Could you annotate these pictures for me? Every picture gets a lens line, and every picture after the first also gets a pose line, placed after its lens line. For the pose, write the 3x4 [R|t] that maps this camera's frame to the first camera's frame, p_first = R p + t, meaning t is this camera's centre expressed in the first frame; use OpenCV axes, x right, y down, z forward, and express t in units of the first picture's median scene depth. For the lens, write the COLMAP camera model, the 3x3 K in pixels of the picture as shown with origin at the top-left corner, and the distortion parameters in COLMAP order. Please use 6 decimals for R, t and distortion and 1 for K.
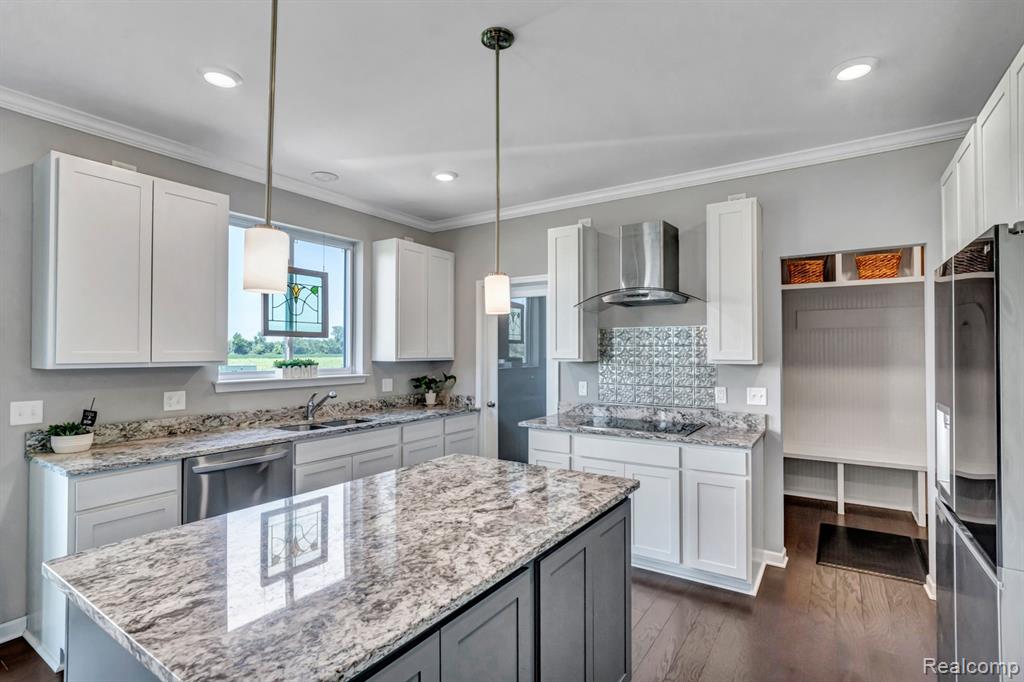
lens RADIAL K [[490.4, 0, 513.5], [0, 490.4, 345.4], [0, 0, 1]] dist [-0.012644, 0.002042]
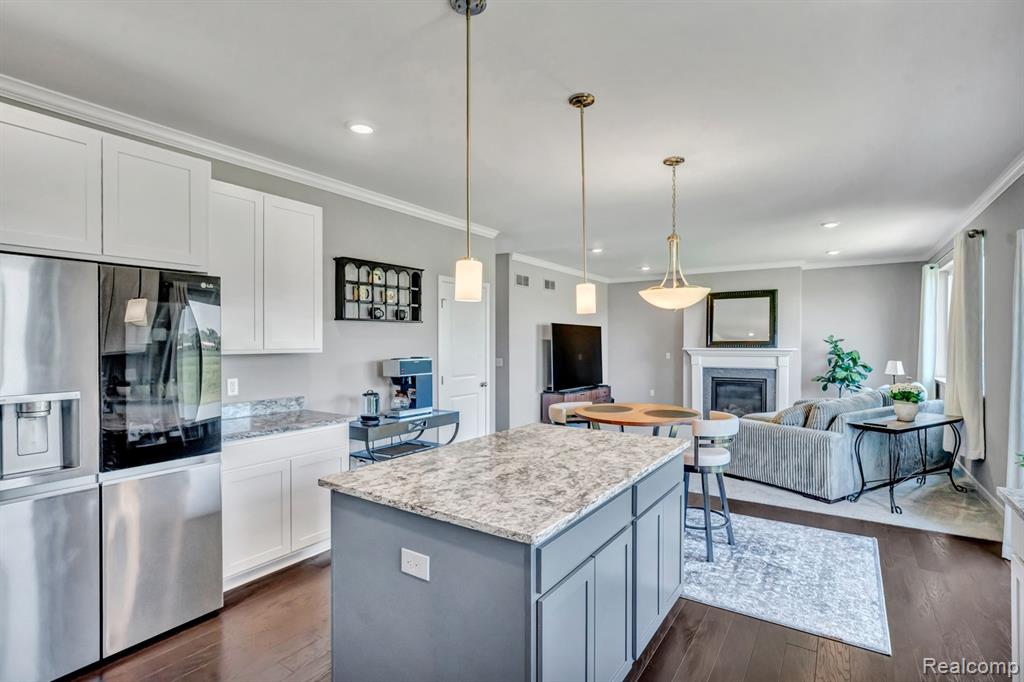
lens RADIAL K [[490.4, 0, 513.5], [0, 490.4, 345.4], [0, 0, 1]] dist [-0.012644, 0.002042]
pose [[-0.999997, 0.002363, 0.000168, -0.072512], [0.002362, 0.999983, -0.005245, 0.015305], [-0.000180, -0.005244, -0.999986, 1.181609]]
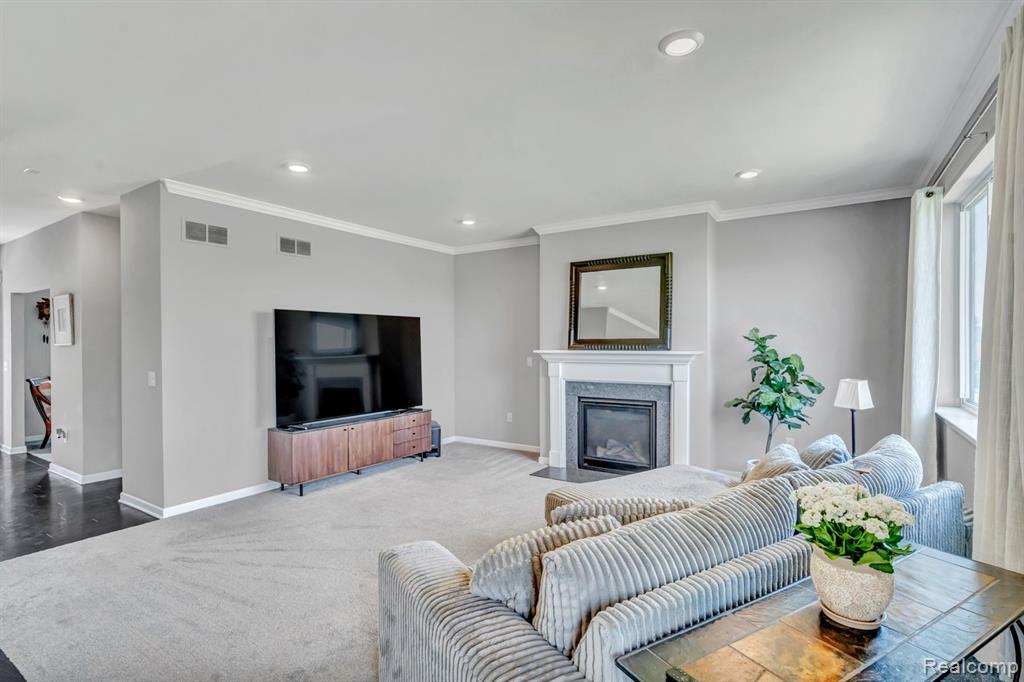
lens RADIAL K [[490.4, 0, 513.5], [0, 490.4, 345.4], [0, 0, 1]] dist [-0.012644, 0.002042]
pose [[-0.999917, 0.005853, -0.011470, -0.919562], [0.005901, 0.999974, -0.004117, 0.006656], [0.011445, -0.004184, -0.999926, 0.176610]]
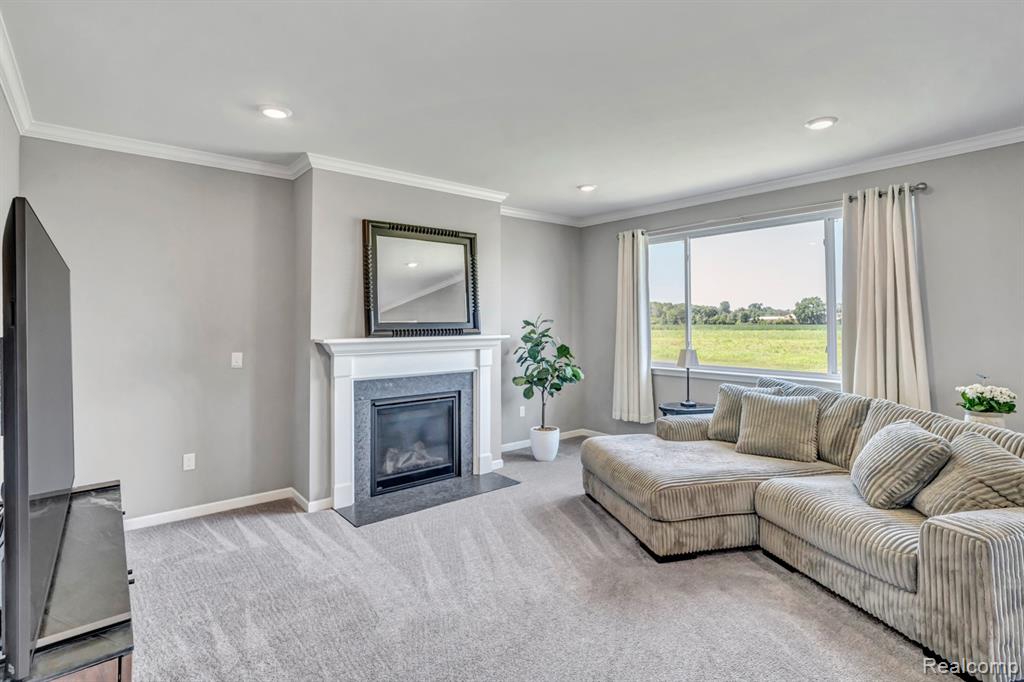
lens RADIAL K [[502.7, 0, 514.9], [0, 502.7, 308.2], [0, 0, 1]] dist [-0.012424, 0.000443]
pose [[-0.290688, -0.024353, -0.956508, -0.032528], [0.017657, 0.999369, -0.030810, -0.011940], [0.956655, -0.025845, -0.290075, -0.776315]]
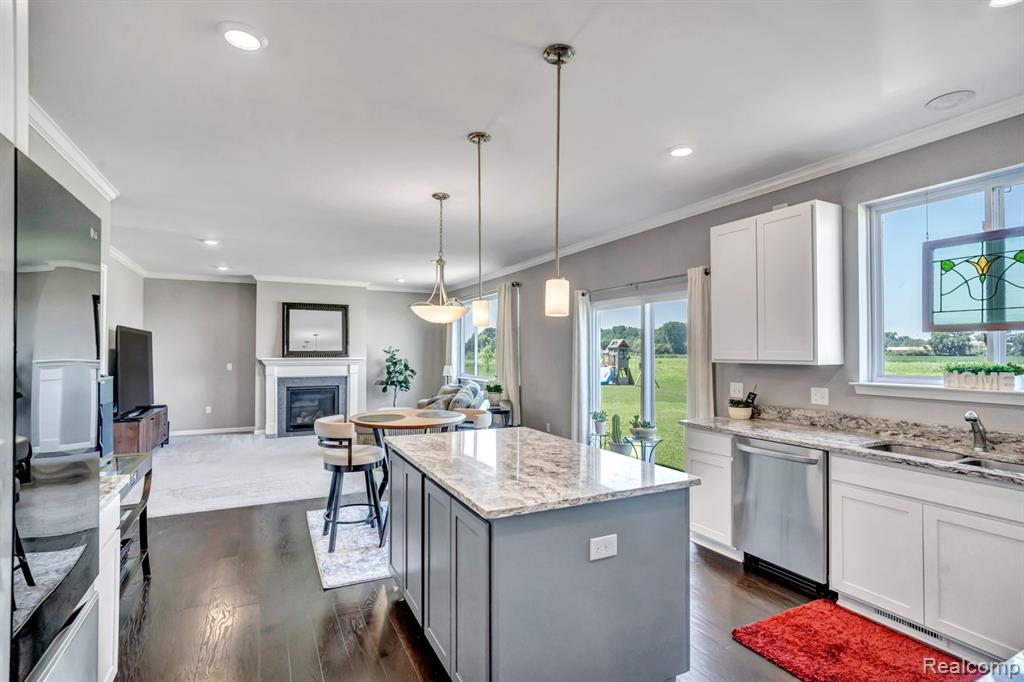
lens RADIAL K [[490.4, 0, 513.5], [0, 490.4, 345.4], [0, 0, 1]] dist [-0.012644, 0.002042]
pose [[-0.485302, -0.010407, -0.874284, 0.574661], [0.010405, 0.999790, -0.017676, 0.010208], [0.874284, -0.017676, -0.485092, 0.872454]]
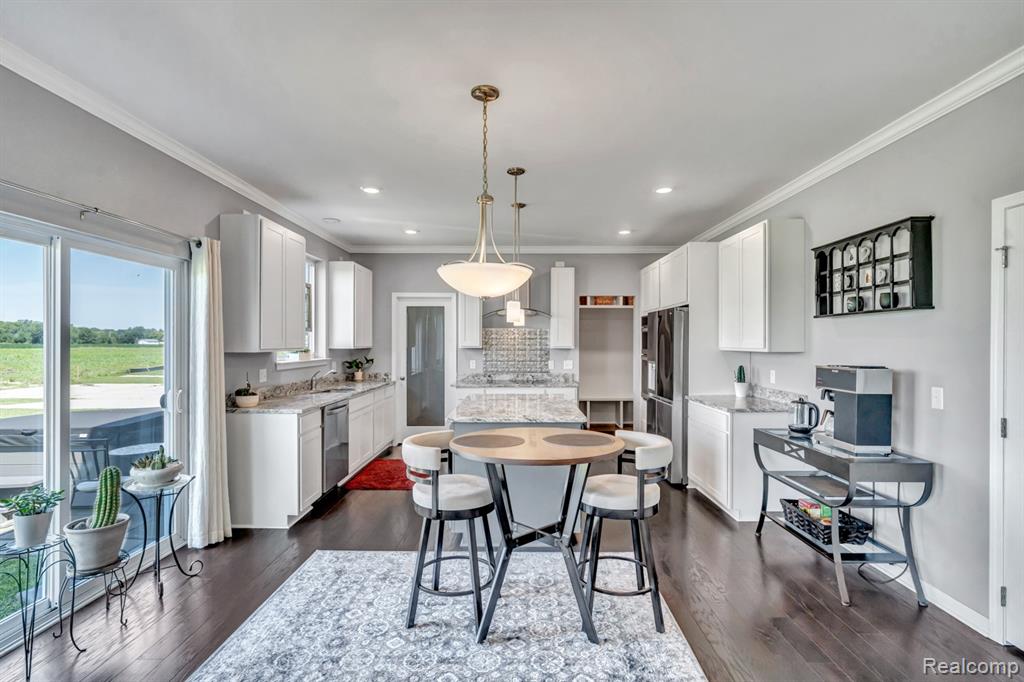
lens RADIAL K [[490.4, 0, 513.5], [0, 490.4, 345.4], [0, 0, 1]] dist [-0.012644, 0.002042]
pose [[0.836207, -0.000784, 0.548414, -0.811112], [-0.009330, 0.999834, 0.015656, -0.004443], [-0.548335, -0.018209, 0.836060, -0.568960]]
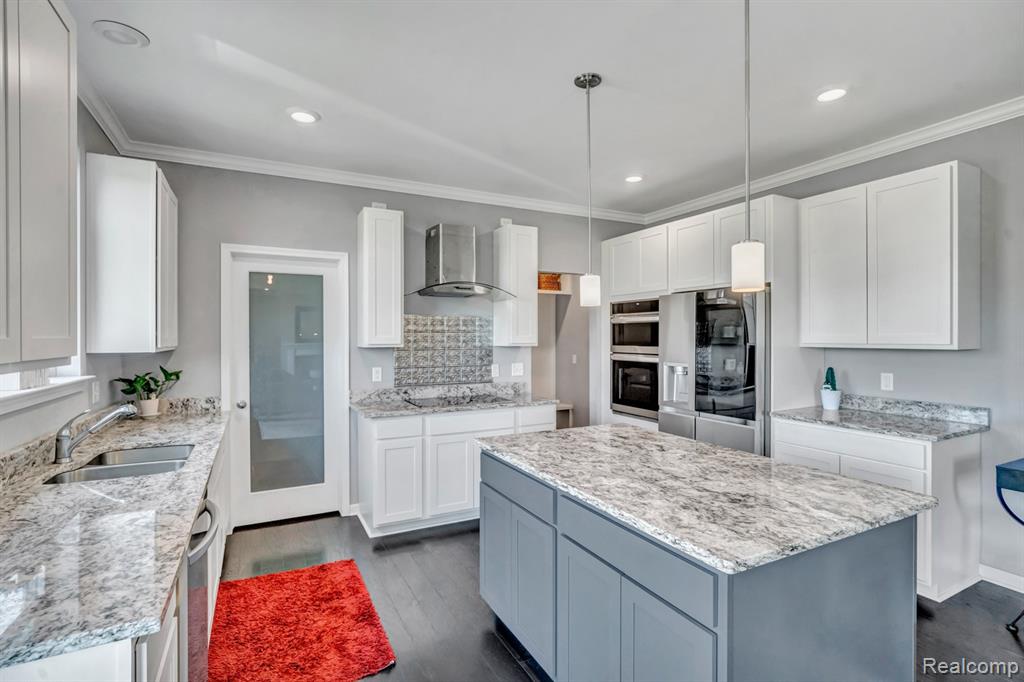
lens RADIAL K [[490.4, 0, 513.5], [0, 490.4, 345.4], [0, 0, 1]] dist [-0.012644, 0.002042]
pose [[0.485733, -0.014776, 0.873983, -0.738665], [-0.009053, 0.999718, 0.021933, 0.005587], [-0.874061, -0.018566, 0.485462, 0.343614]]
